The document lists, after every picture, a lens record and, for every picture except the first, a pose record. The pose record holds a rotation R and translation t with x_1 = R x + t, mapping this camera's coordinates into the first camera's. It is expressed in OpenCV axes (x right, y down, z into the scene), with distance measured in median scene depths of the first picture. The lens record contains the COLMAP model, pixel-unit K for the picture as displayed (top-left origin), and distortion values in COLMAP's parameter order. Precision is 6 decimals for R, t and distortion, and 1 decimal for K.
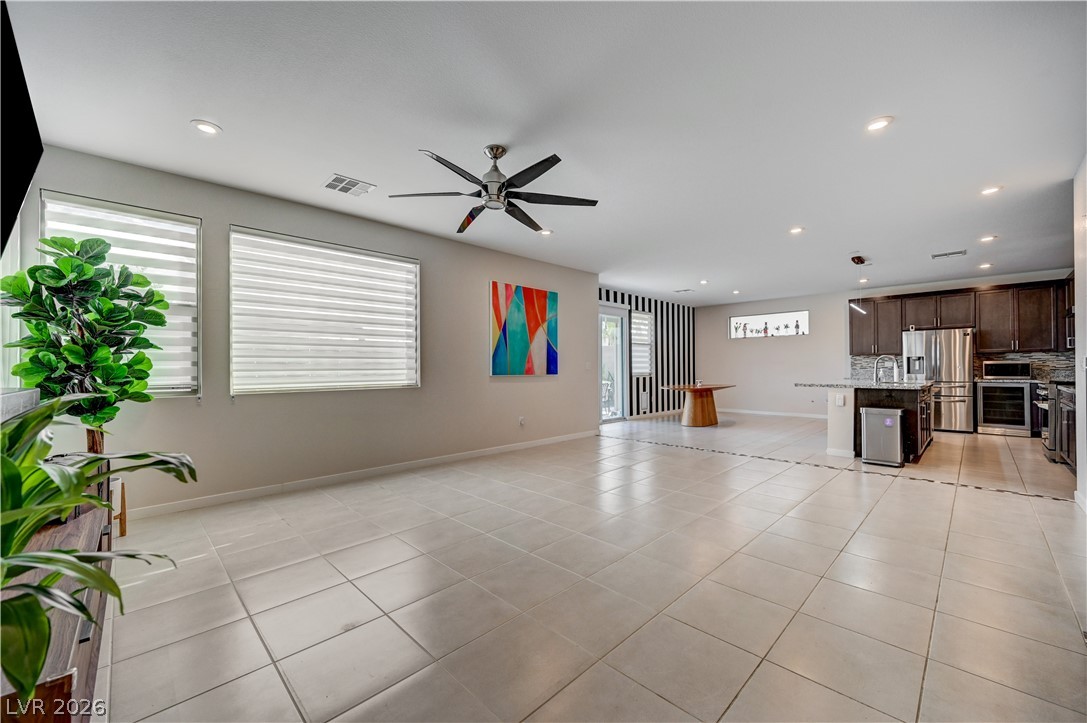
lens RADIAL K [[435.9, 0, 547.0], [0, 435.9, 367.6], [0, 0, 1]] dist [0.013908, -0.001425]
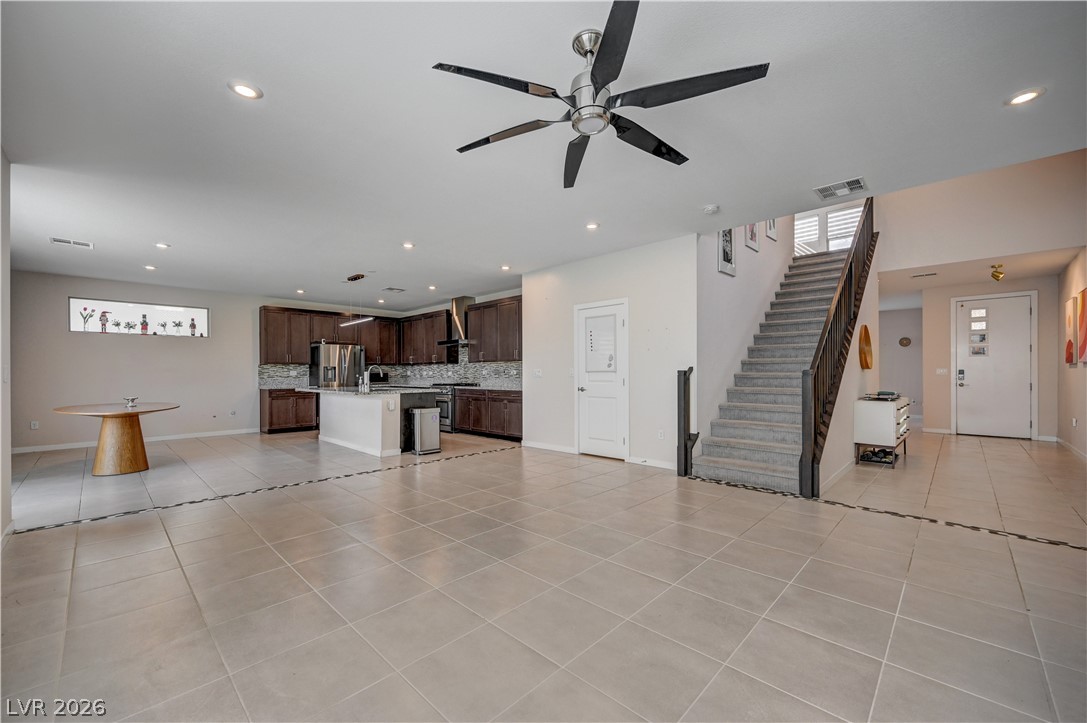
lens RADIAL K [[435.9, 0, 558.1], [0, 435.9, 372.8], [0, 0, 1]] dist [0.013908, -0.001425]
pose [[-0.032916, 0.004573, 0.999448, -0.331674], [0.007835, 0.999960, -0.004317, 0.000864], [-0.999427, 0.007689, -0.032950, 0.456908]]
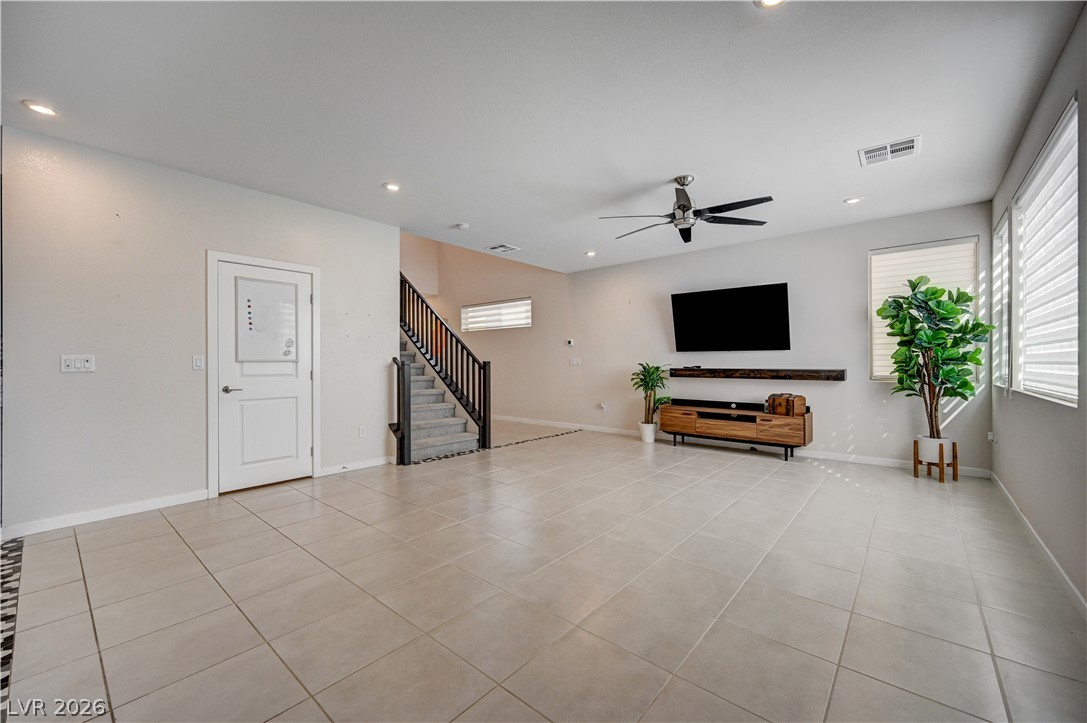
lens RADIAL K [[435.9, 0, 538.8], [0, 435.9, 361.2], [0, 0, 1]] dist [0.013908, -0.001425]
pose [[-0.997730, 0.007412, -0.066930, 0.080958], [0.007381, 0.999973, 0.000716, -0.001874], [0.066933, 0.000220, -0.997757, 0.852621]]
